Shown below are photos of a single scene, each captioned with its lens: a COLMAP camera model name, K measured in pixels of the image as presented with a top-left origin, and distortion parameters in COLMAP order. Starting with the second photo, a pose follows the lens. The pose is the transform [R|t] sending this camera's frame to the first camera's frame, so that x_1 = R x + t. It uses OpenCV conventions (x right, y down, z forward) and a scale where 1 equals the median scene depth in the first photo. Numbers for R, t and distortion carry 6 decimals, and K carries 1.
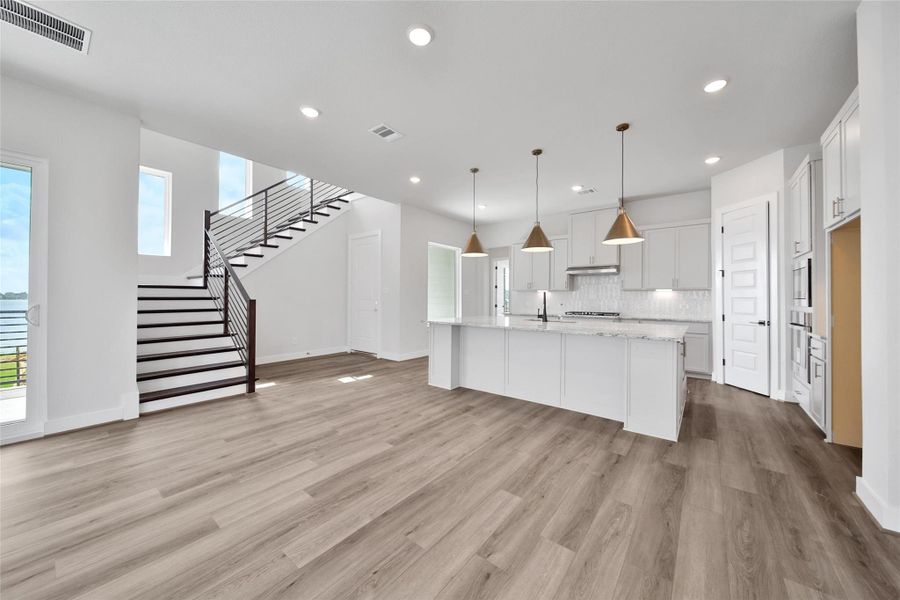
lens RADIAL K [[330.3, 0, 445.9], [0, 330.3, 296.6], [0, 0, 1]] dist [-0.000642, -0.000941]
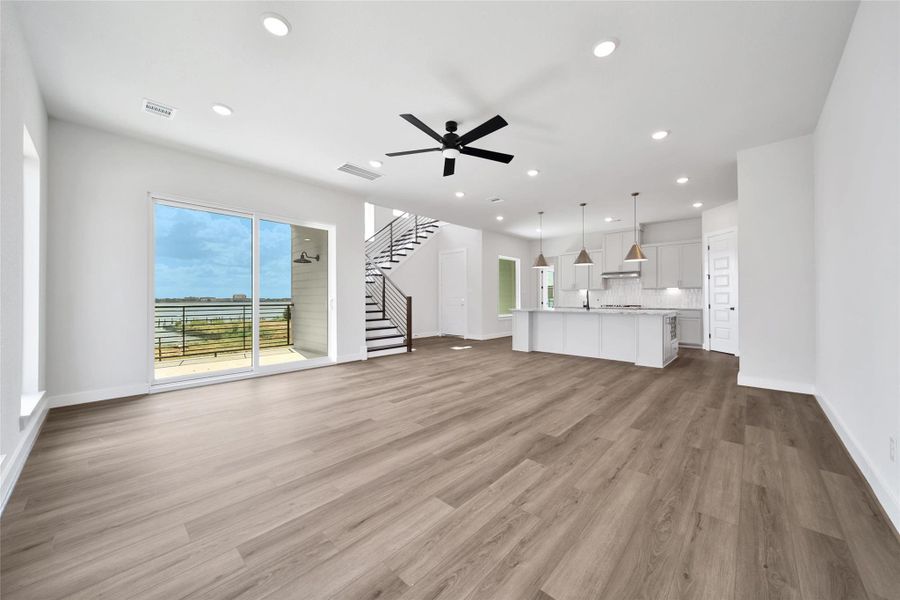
lens RADIAL K [[330.3, 0, 454.2], [0, 330.3, 300.8], [0, 0, 1]] dist [-0.000642, -0.000941]
pose [[0.997771, -0.007780, -0.066283, -0.302651], [0.008411, 0.999922, 0.009241, 0.019786], [0.066206, -0.009778, 0.997758, -0.799913]]
